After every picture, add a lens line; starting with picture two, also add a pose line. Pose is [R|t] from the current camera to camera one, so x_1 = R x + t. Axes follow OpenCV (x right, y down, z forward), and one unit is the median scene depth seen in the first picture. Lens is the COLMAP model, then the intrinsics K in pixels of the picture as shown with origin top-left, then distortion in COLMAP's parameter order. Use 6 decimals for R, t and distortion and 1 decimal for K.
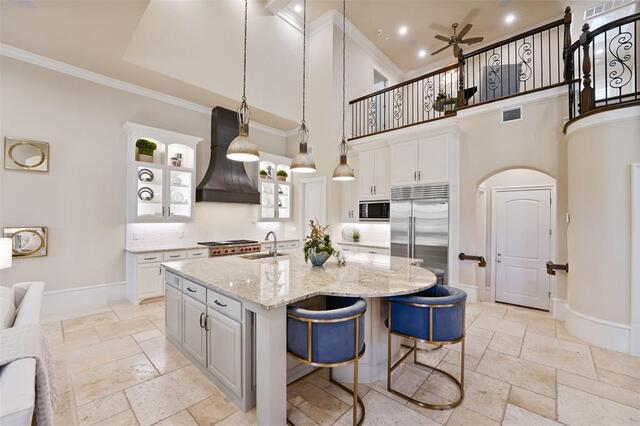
lens RADIAL K [[261.1, 0, 314.2], [0, 261.1, 211.7], [0, 0, 1]] dist [-0.017920, 0.001642]
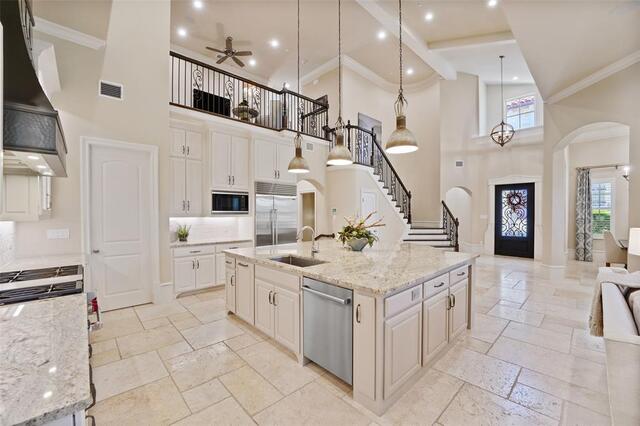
lens RADIAL K [[261.1, 0, 314.9], [0, 261.1, 213.9], [0, 0, 1]] dist [-0.017920, 0.001642]
pose [[0.074321, -0.009329, 0.997191, -0.710692], [-0.019032, 0.999761, 0.010772, 0.021741], [-0.997053, -0.019779, 0.074125, 0.682567]]
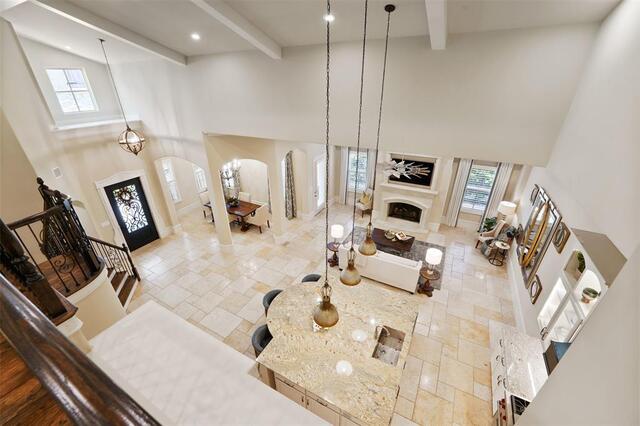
lens RADIAL K [[261.1, 0, 317.0], [0, 261.1, 216.0], [0, 0, 1]] dist [-0.017920, 0.001642]
pose [[-0.967100, 0.118872, -0.224916, 0.229468], [0.007967, 0.897834, 0.440262, -0.646352], [0.254272, 0.423985, -0.869242, 1.279175]]
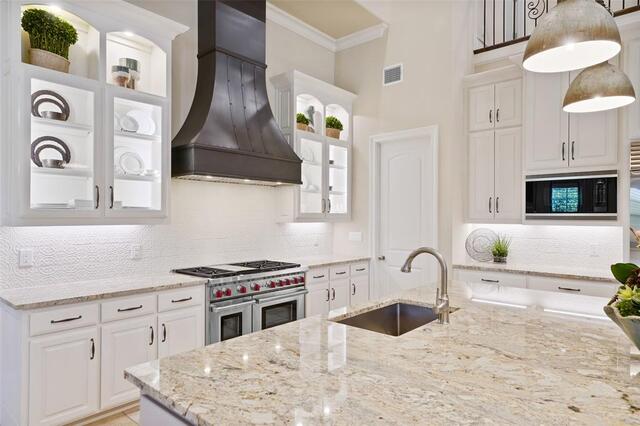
lens RADIAL K [[398.7, 0, 315.3], [0, 398.7, 208.7], [0, 0, 1]] dist [0.026491, -0.001288]
pose [[0.999467, -0.002280, 0.032580, -0.245967], [0.002153, 0.999990, 0.003955, 0.014934], [-0.032588, -0.003883, 0.999461, 0.342377]]
